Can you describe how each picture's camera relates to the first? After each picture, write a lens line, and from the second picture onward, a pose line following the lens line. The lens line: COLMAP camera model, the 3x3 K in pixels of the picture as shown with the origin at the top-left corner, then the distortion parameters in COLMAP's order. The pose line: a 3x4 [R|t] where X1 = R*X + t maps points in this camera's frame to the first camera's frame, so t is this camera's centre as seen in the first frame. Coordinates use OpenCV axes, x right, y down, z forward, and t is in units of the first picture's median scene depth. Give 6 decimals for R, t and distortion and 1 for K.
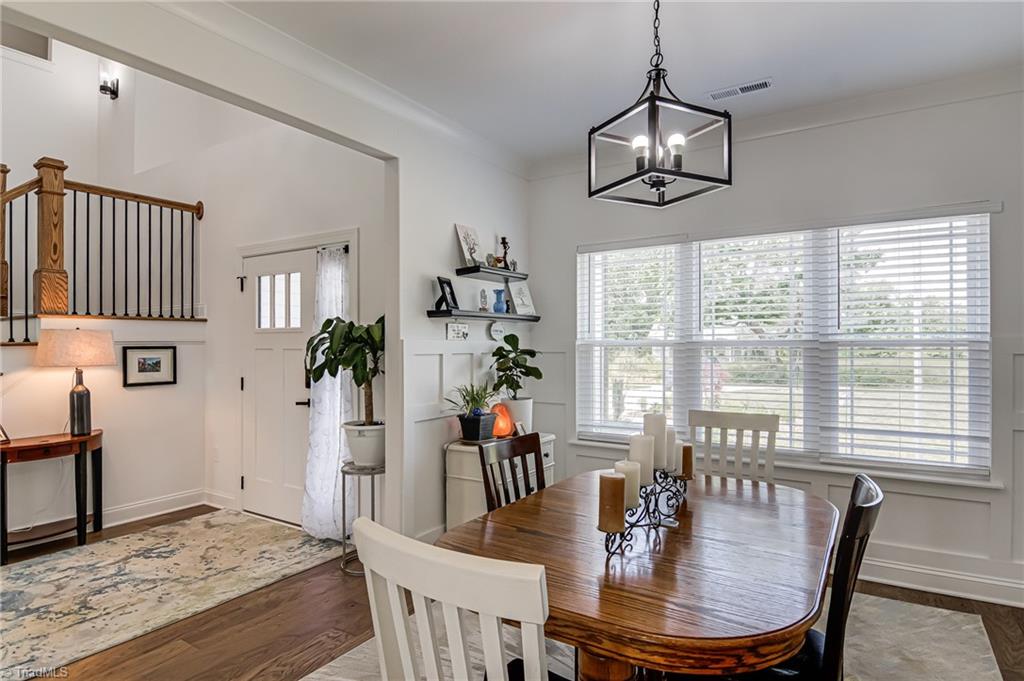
lens RADIAL K [[553.5, 0, 512.0], [0, 553.5, 340.5], [0, 0, 1]] dist [-0.004604, -0.001732]
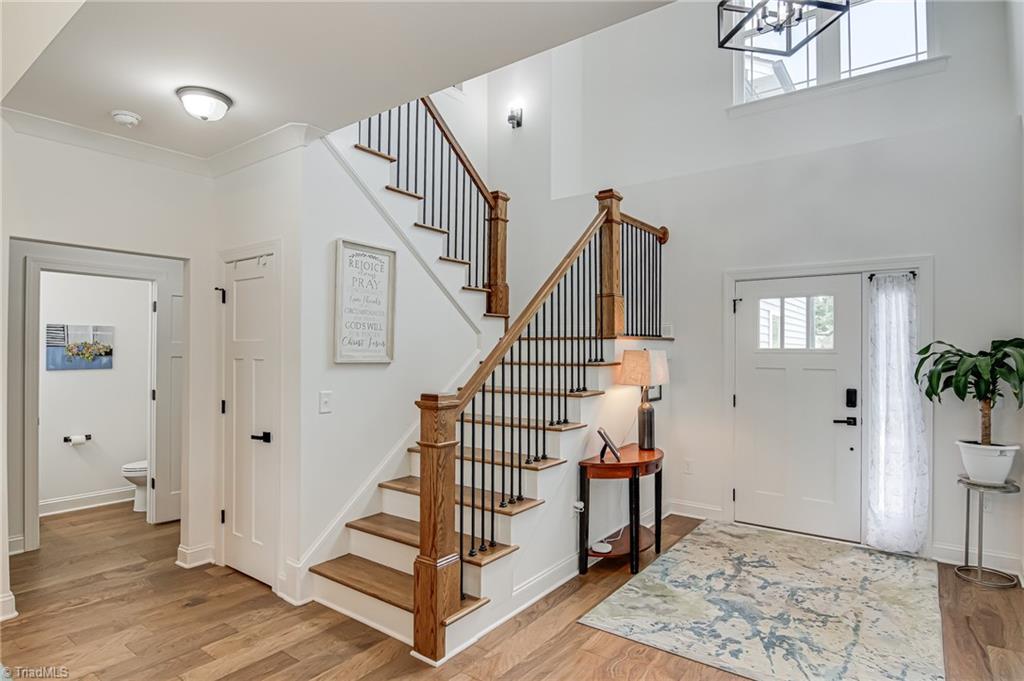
lens RADIAL K [[553.5, 0, 512.0], [0, 553.5, 340.5], [0, 0, 1]] dist [-0.004604, -0.001732]
pose [[0.998578, 0.006623, -0.052889, -0.852866], [-0.007175, 0.999922, -0.010244, -0.022361], [0.052817, 0.010609, 0.998548, -0.073550]]
